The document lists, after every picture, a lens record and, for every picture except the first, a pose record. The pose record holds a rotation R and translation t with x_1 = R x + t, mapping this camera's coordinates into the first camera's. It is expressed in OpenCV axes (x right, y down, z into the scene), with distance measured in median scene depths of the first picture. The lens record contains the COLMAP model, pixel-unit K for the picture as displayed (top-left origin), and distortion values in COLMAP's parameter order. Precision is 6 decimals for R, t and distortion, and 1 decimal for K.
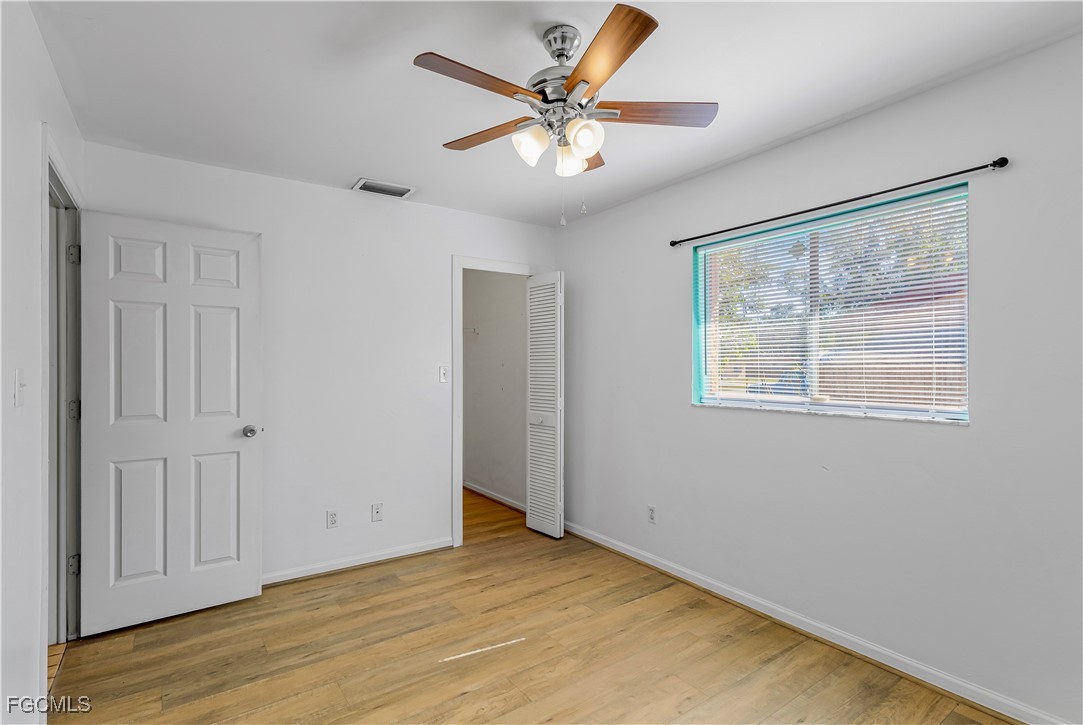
lens RADIAL K [[522.7, 0, 540.9], [0, 522.7, 363.2], [0, 0, 1]] dist [0.001291, 0.000763]
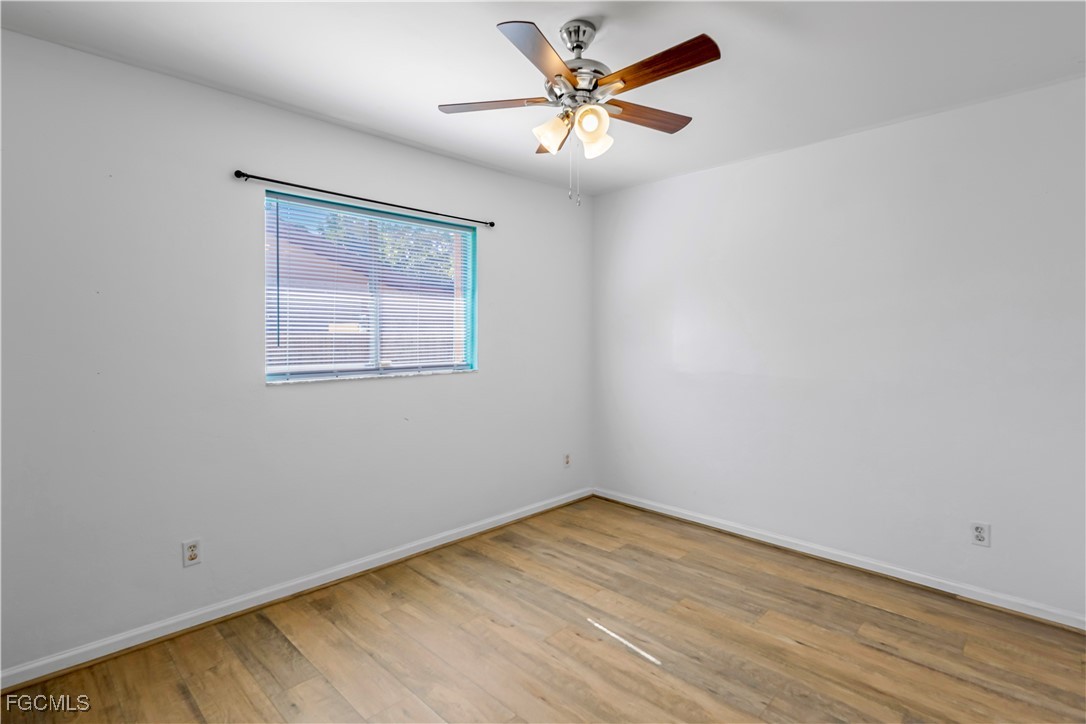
lens RADIAL K [[524.1, 0, 529.5], [0, 524.1, 340.3], [0, 0, 1]] dist [0.001291, 0.000763]
pose [[-0.169099, -0.007548, 0.985570, -0.661973], [-0.007962, 0.999949, 0.006292, 0.002943], [-0.985567, -0.006783, -0.169150, 0.838356]]
